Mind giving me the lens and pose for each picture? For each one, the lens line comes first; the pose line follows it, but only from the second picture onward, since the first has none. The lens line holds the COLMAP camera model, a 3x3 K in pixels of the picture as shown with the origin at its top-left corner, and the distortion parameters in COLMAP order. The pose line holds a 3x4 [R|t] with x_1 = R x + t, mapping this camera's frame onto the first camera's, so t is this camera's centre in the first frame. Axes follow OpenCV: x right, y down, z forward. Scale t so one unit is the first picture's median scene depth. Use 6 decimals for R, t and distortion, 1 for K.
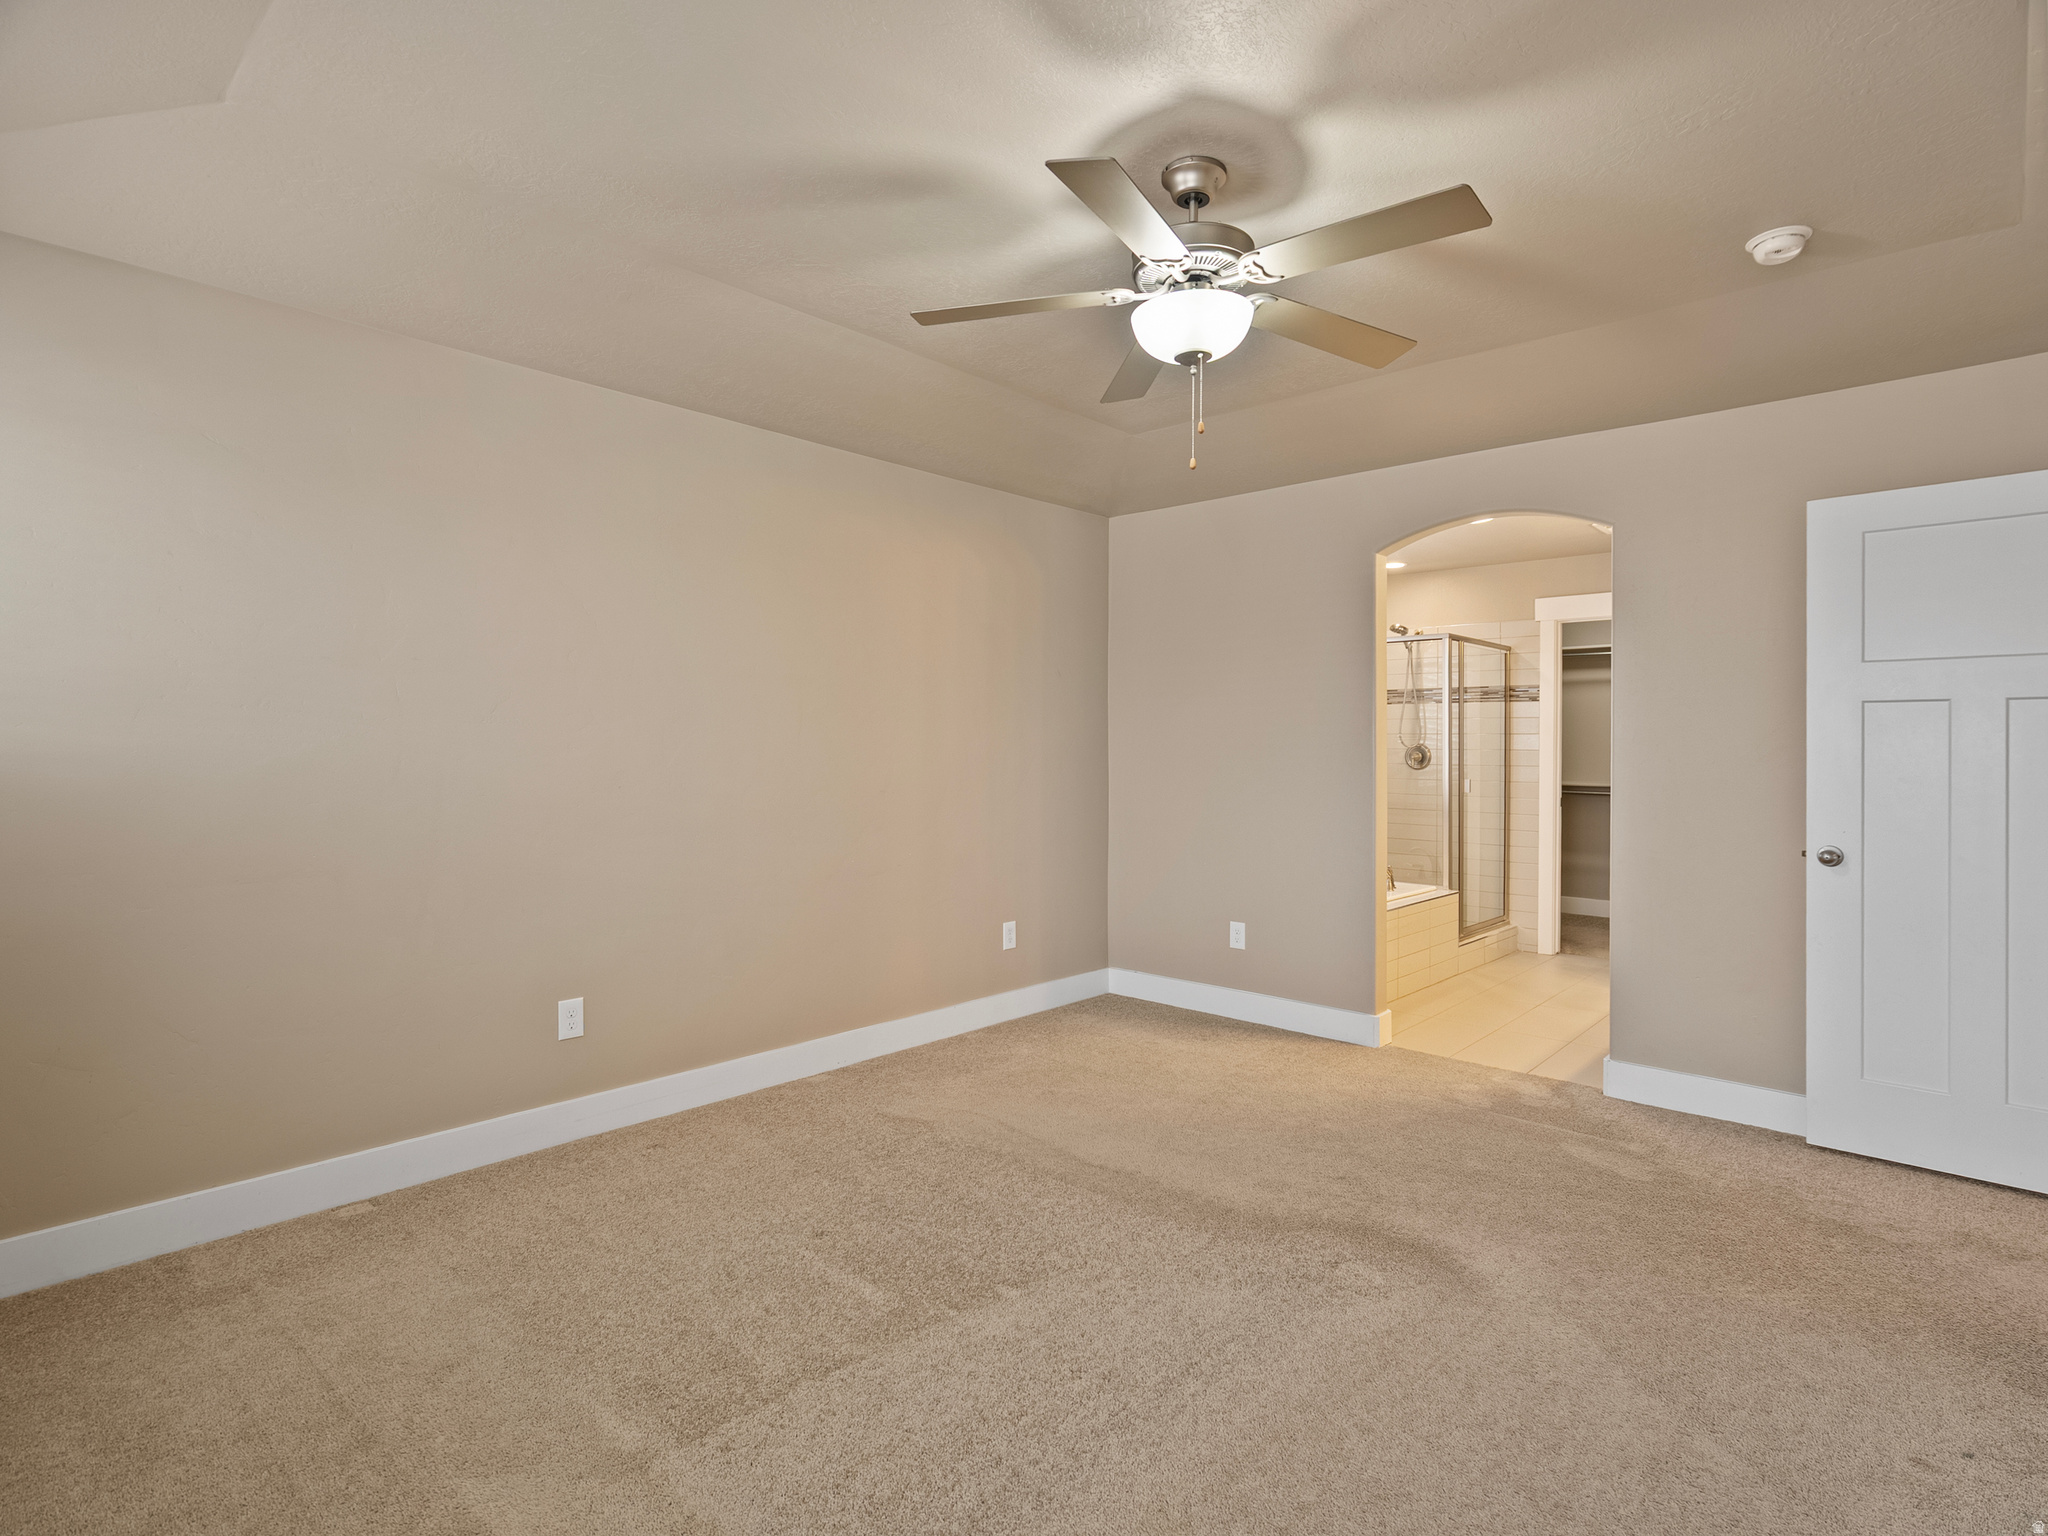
lens RADIAL K [[1042.6, 0, 1027.7], [0, 1042.6, 767.8], [0, 0, 1]] dist [-0.000531, -0.000227]
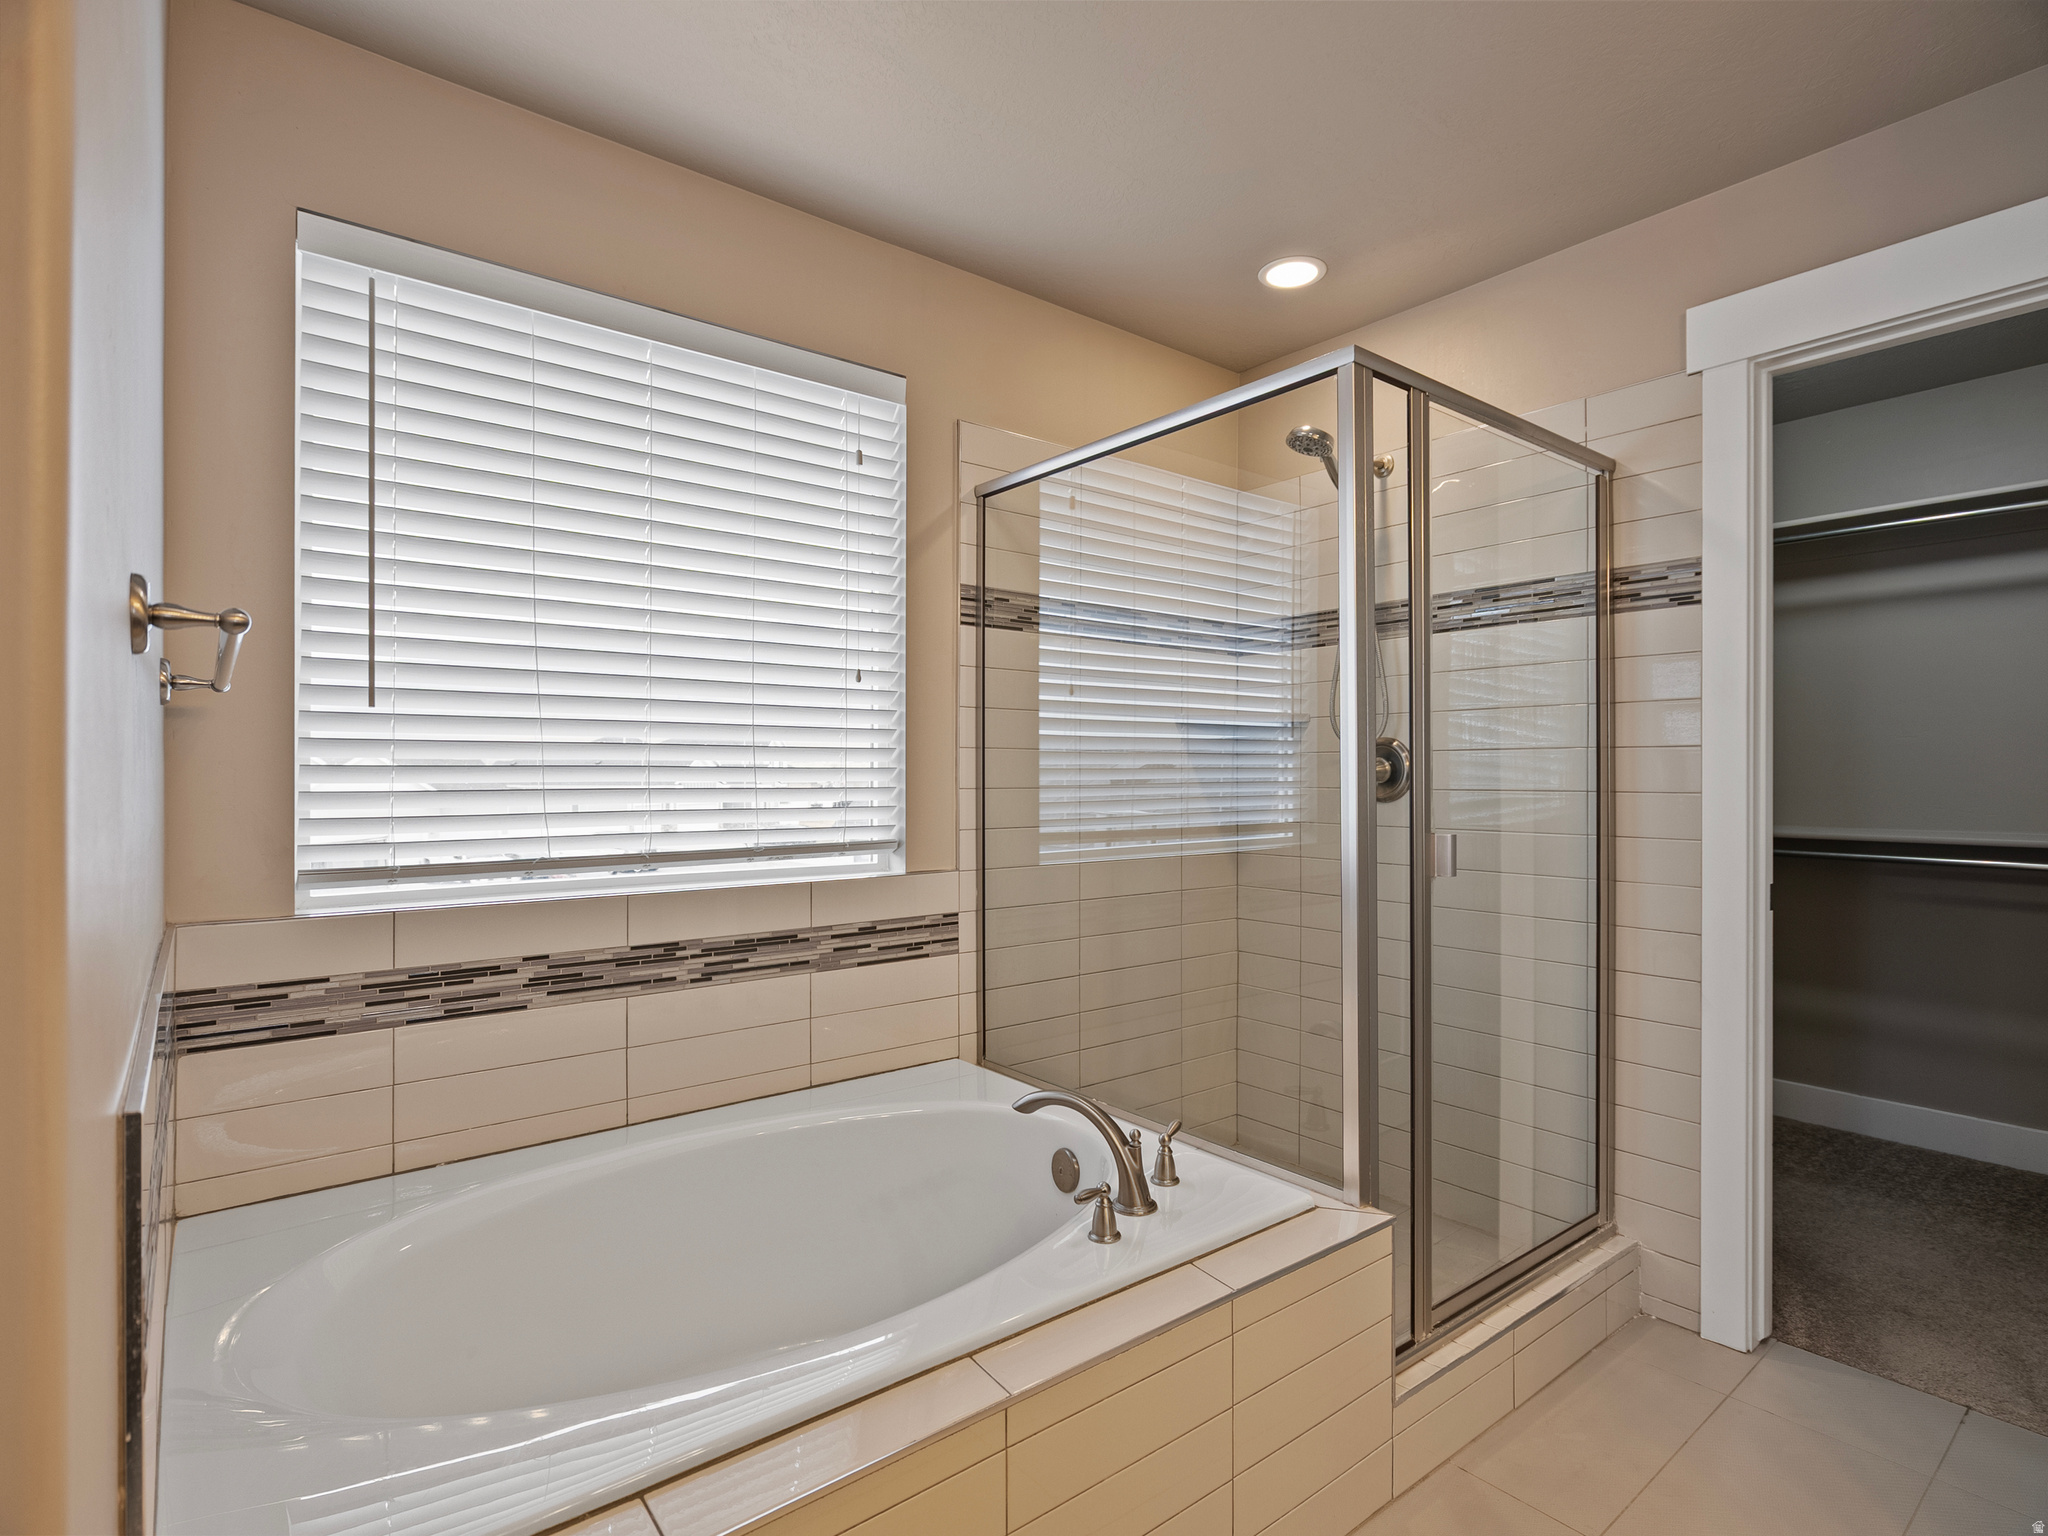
lens RADIAL K [[1031.2, 0, 1015.2], [0, 1031.2, 782.5], [0, 0, 1]] dist [0.001059, -0.000055]
pose [[0.987131, -0.004737, -0.159846, 0.316036], [0.004157, 0.999984, -0.003960, -0.004328], [0.159862, 0.003244, 0.987134, 0.617139]]
